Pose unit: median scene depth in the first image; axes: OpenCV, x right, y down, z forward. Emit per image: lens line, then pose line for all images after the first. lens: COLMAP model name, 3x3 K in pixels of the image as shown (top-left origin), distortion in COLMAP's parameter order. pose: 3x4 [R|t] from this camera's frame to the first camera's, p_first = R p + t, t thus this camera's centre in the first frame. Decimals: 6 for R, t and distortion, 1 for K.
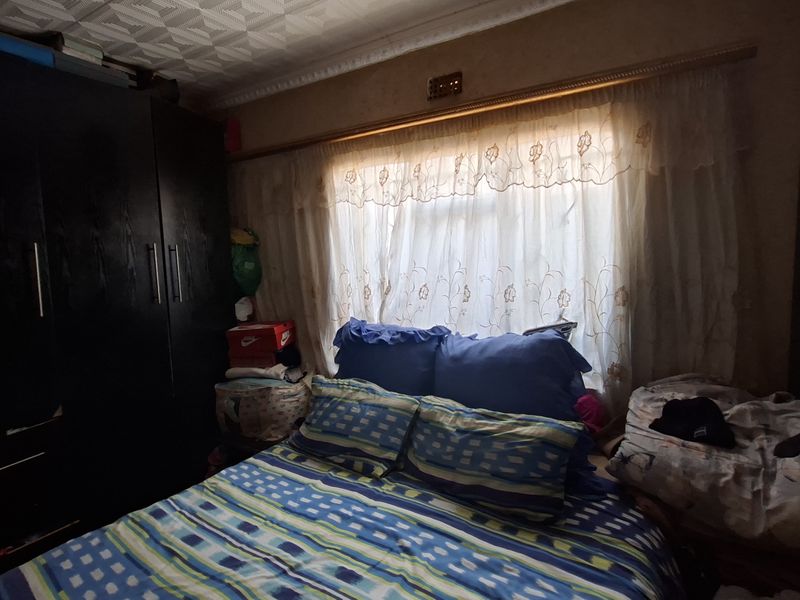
lens RADIAL K [[422.4, 0, 400.0], [0, 422.4, 300.0], [0, 0, 1]] dist [-0.004719, -0.000138]
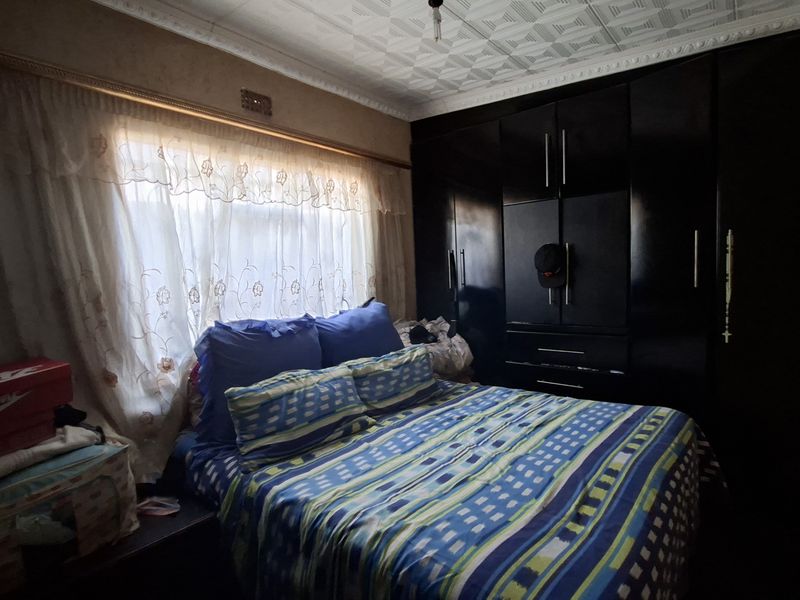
lens RADIAL K [[442.1, 0, 400.6], [0, 442.1, 287.5], [0, 0, 1]] dist [0.001231, 0.000267]
pose [[0.145952, -0.030364, 0.988826, -1.206048], [0.115393, 0.993229, 0.013467, 0.005737], [-0.982539, 0.112138, 0.148467, 0.612503]]
